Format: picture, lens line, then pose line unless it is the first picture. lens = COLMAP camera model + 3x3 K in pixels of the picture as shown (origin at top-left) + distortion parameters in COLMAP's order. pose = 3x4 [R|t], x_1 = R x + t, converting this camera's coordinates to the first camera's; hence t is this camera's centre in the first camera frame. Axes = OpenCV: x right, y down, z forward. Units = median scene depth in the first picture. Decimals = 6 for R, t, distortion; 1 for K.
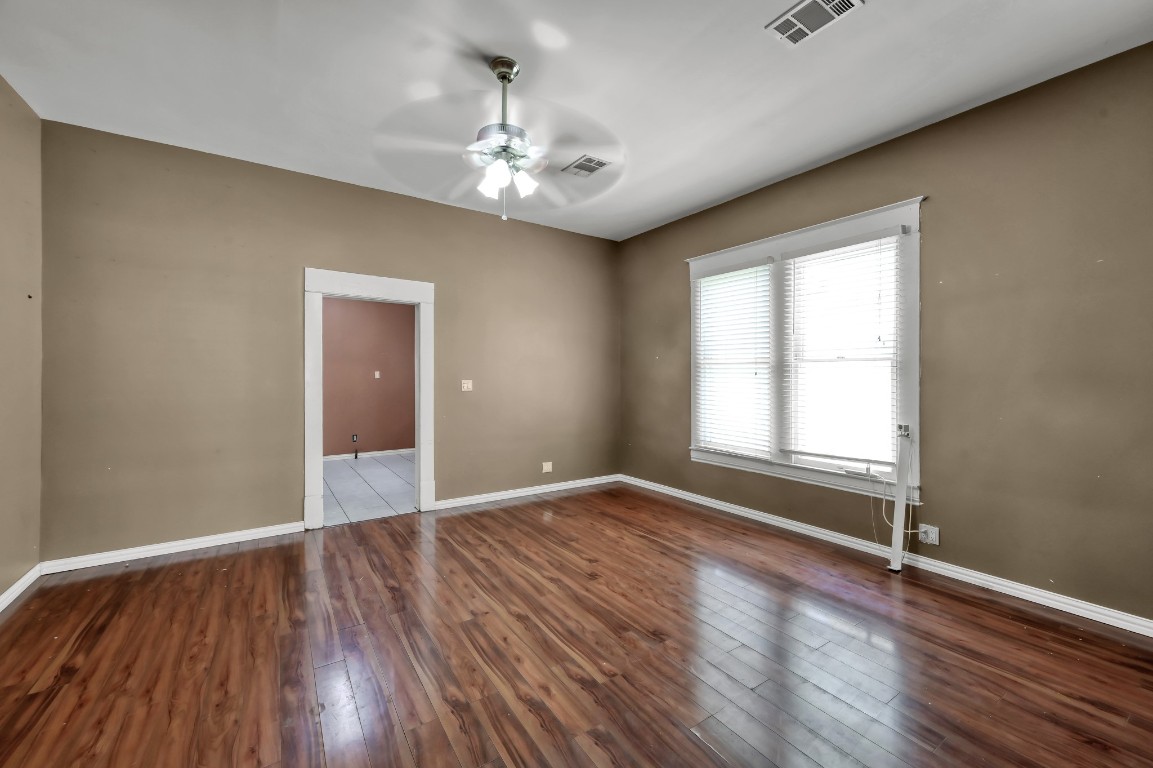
lens RADIAL K [[459.8, 0, 576.5], [0, 459.8, 384.0], [0, 0, 1]] dist [0.000077, -0.000009]
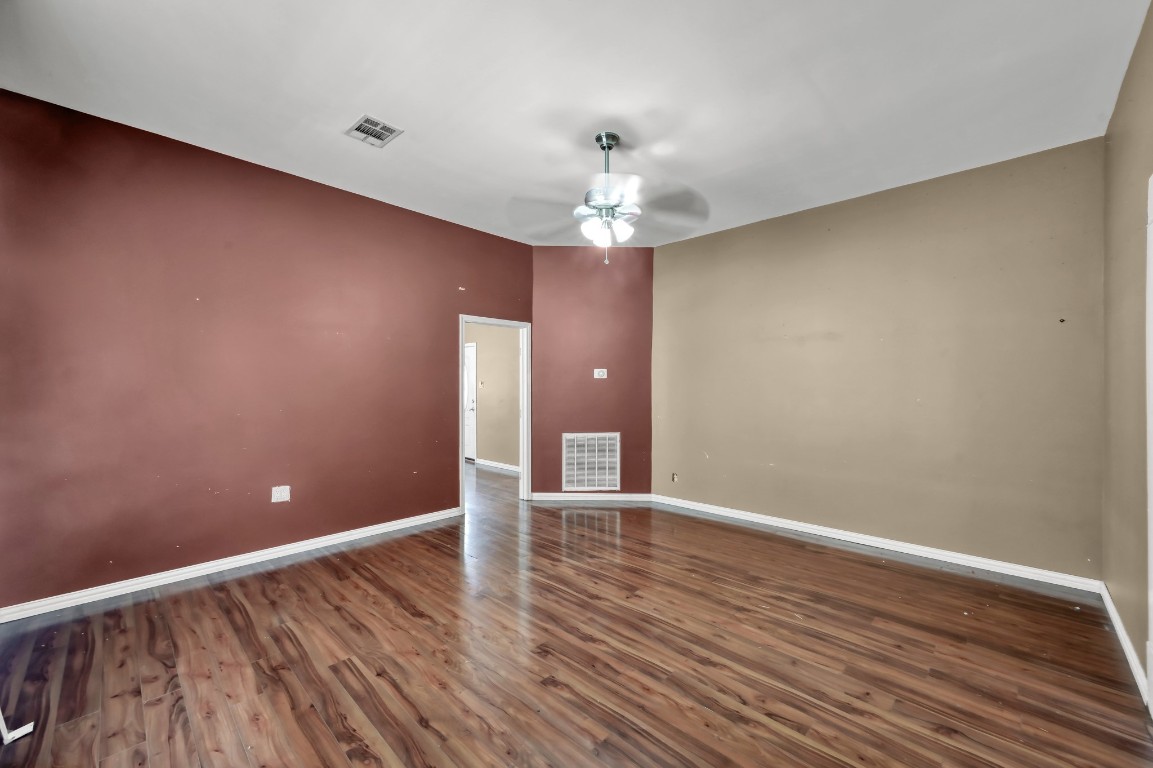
lens RADIAL K [[459.8, 0, 576.5], [0, 459.8, 384.0], [0, 0, 1]] dist [0.000077, -0.000009]
pose [[-0.976787, -0.002621, -0.214197, 0.158538], [-0.004987, 0.999932, 0.010504, -0.040882], [0.214155, 0.011328, -0.976734, 1.883289]]
